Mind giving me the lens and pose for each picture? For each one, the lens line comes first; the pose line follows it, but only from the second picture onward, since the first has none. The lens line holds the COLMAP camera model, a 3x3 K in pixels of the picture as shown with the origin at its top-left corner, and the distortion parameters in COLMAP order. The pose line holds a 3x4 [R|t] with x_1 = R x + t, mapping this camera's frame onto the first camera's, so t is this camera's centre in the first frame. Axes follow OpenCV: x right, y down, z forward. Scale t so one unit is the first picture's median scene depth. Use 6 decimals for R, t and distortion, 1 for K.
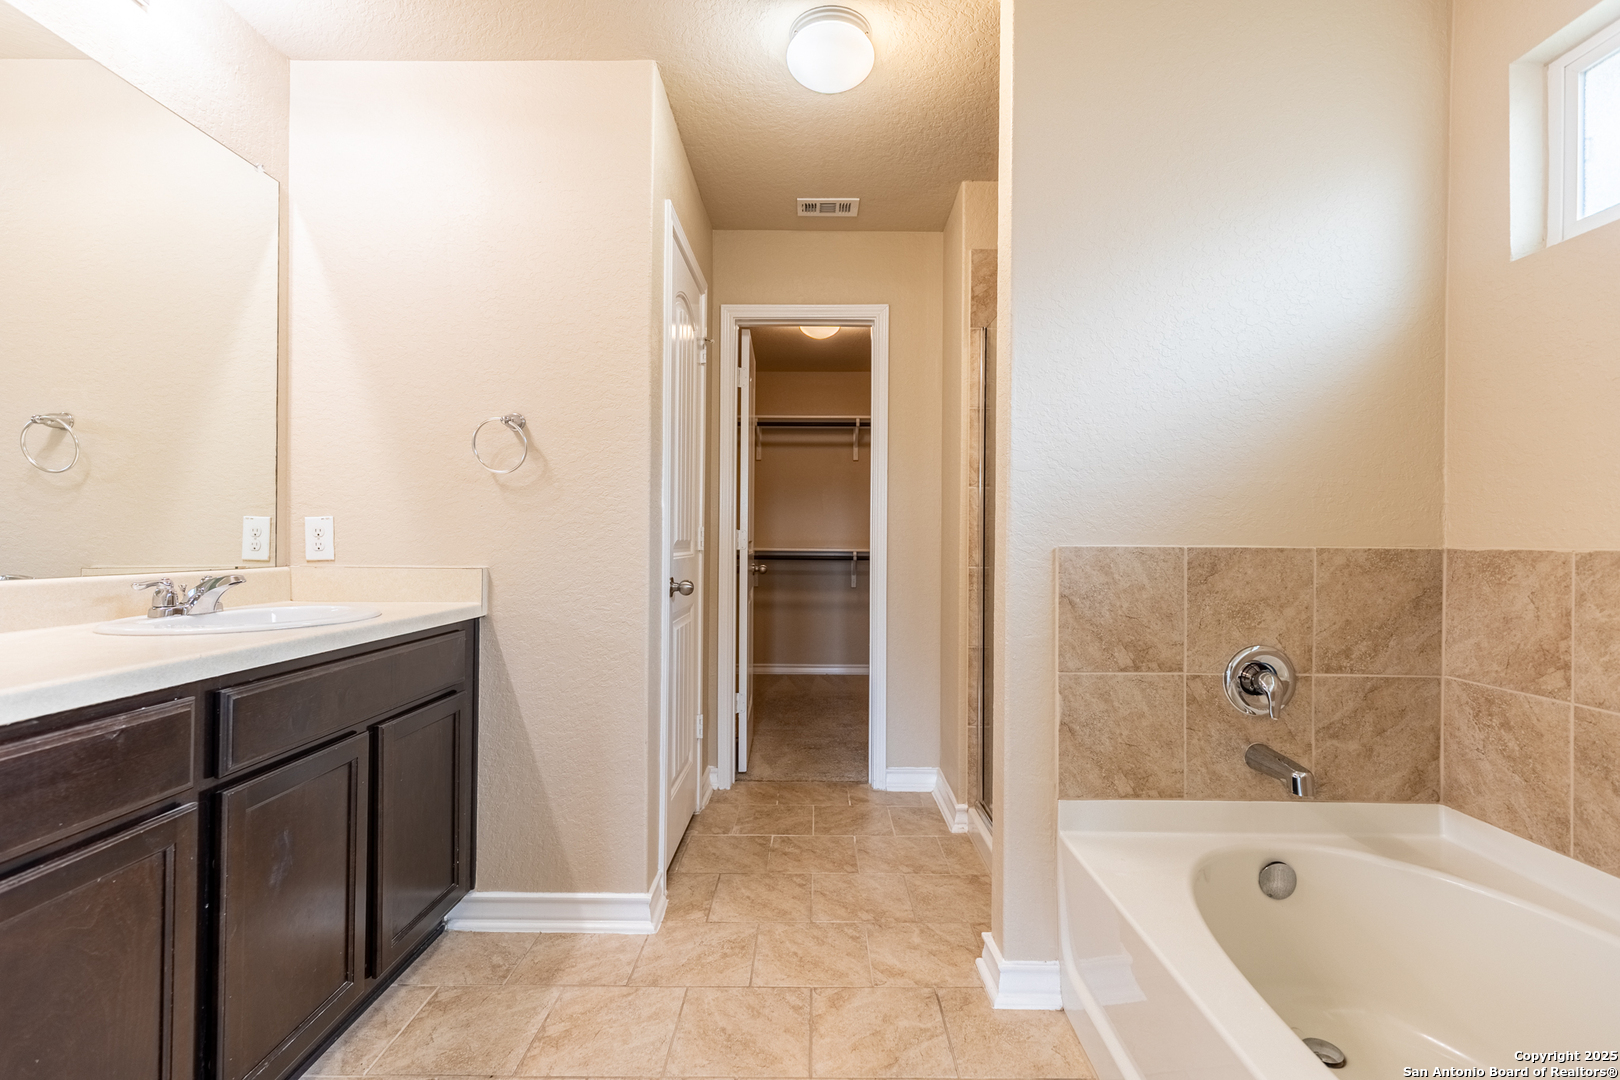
lens RADIAL K [[727.4, 0, 815.4], [0, 727.4, 534.5], [0, 0, 1]] dist [0.008593, -0.000782]
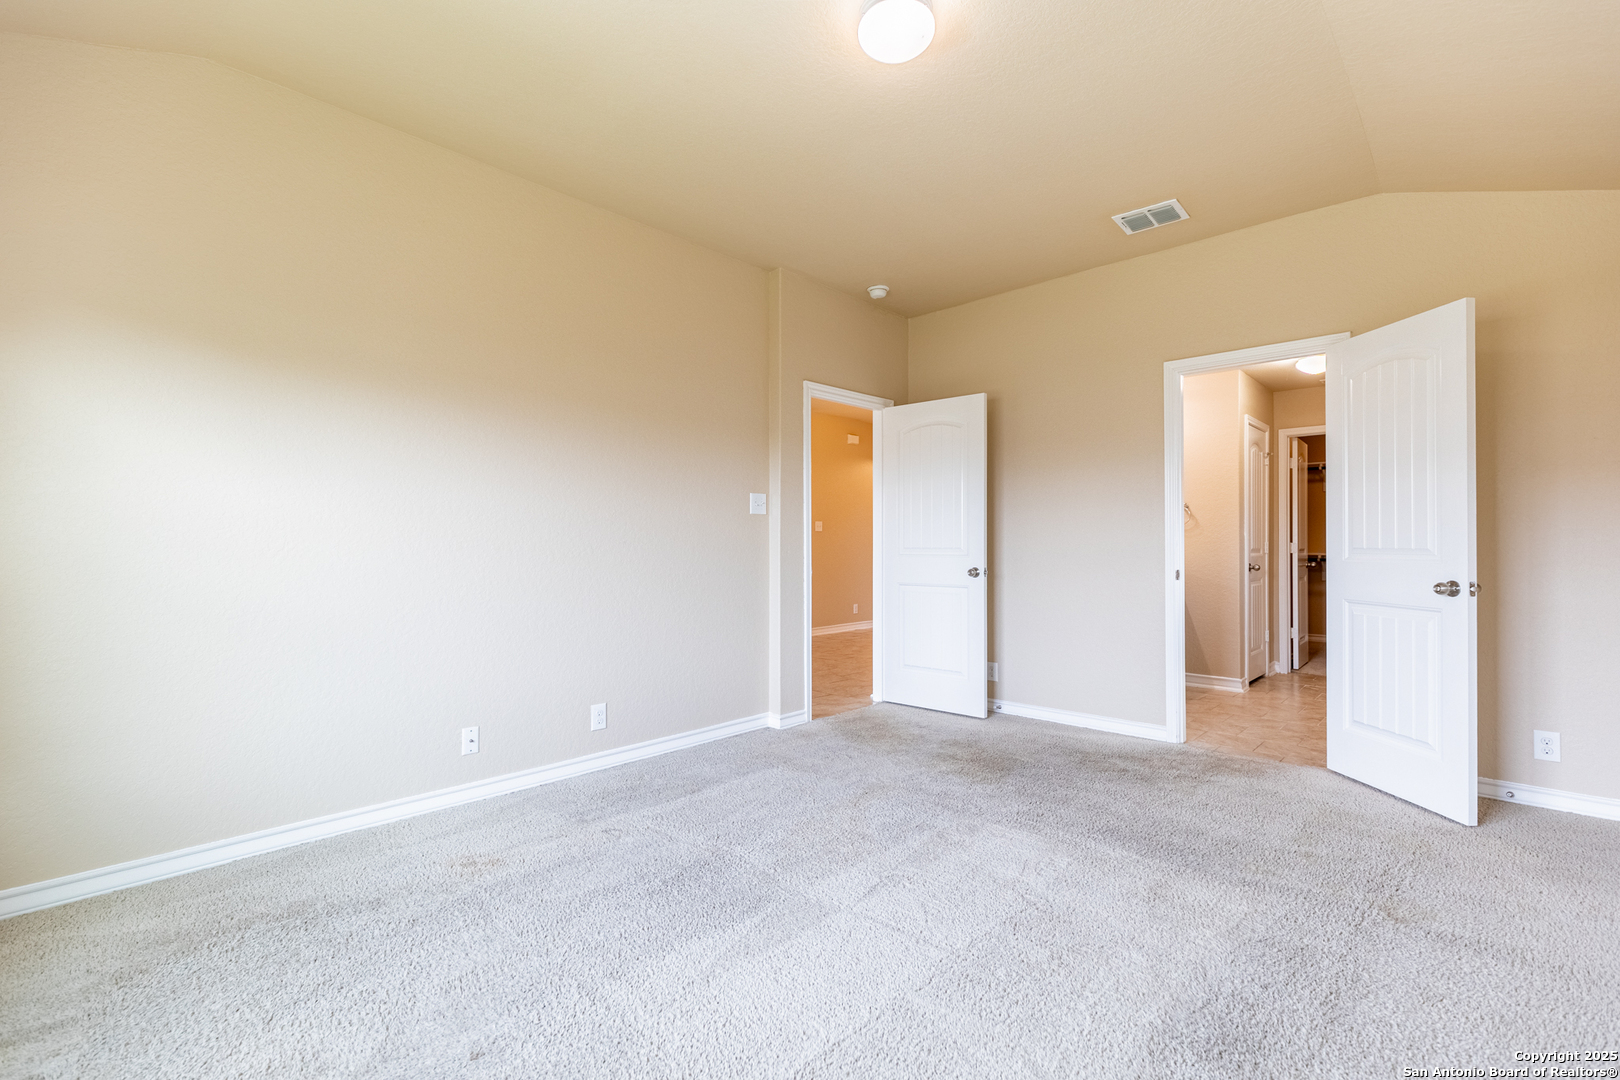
lens RADIAL K [[727.4, 0, 815.4], [0, 727.4, 534.5], [0, 0, 1]] dist [0.008593, -0.000782]
pose [[0.733192, -0.011805, -0.679919, 0.519339], [0.003516, 0.999902, -0.013568, -0.013564], [0.680012, 0.007557, 0.733162, -2.321557]]
